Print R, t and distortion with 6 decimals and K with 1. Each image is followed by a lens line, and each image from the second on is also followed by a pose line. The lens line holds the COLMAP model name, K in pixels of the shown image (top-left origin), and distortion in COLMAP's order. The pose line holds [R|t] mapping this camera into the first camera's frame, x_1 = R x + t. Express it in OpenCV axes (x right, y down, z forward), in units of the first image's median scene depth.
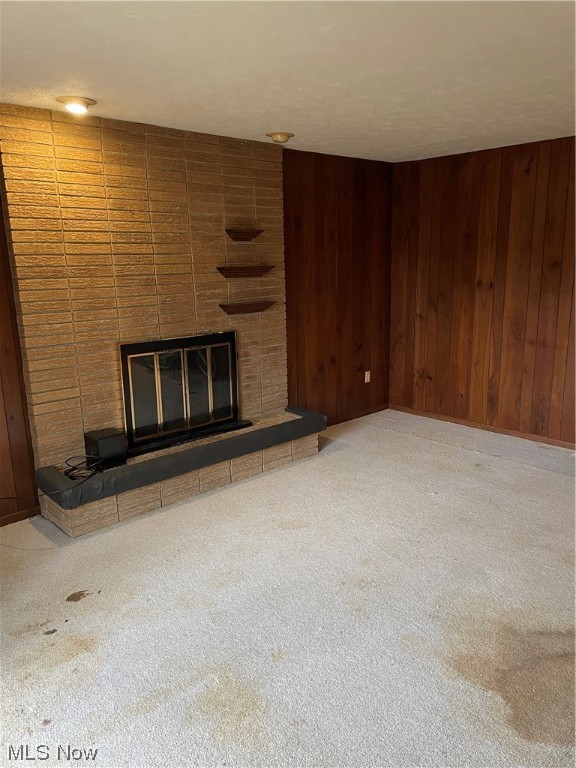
lens RADIAL K [[571.6, 0, 288.0], [0, 571.6, 384.0], [0, 0, 1]] dist [0.075197, -0.077333]
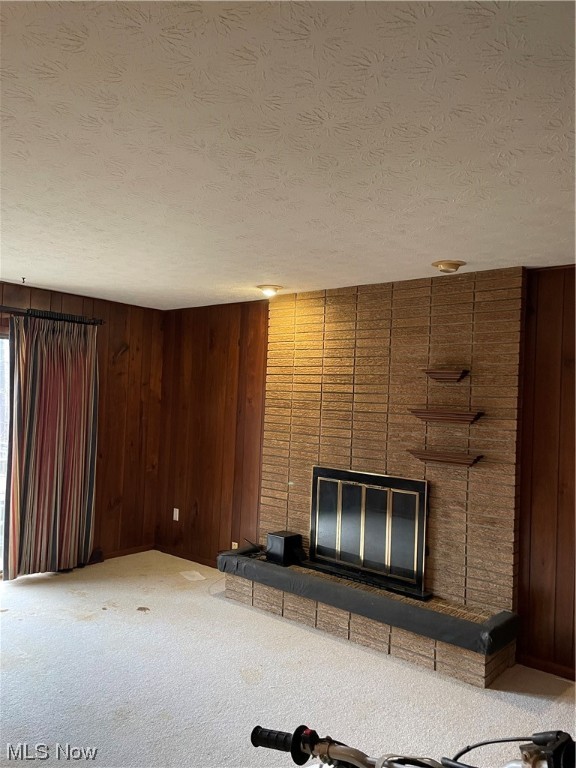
lens RADIAL K [[571.6, 0, 288.0], [0, 571.6, 384.0], [0, 0, 1]] dist [0.075197, -0.077333]
pose [[0.140581, -0.002425, -0.990066, 0.825639], [-0.254454, 0.966318, -0.038497, -0.164932], [0.956812, 0.257339, 0.135229, 0.710273]]
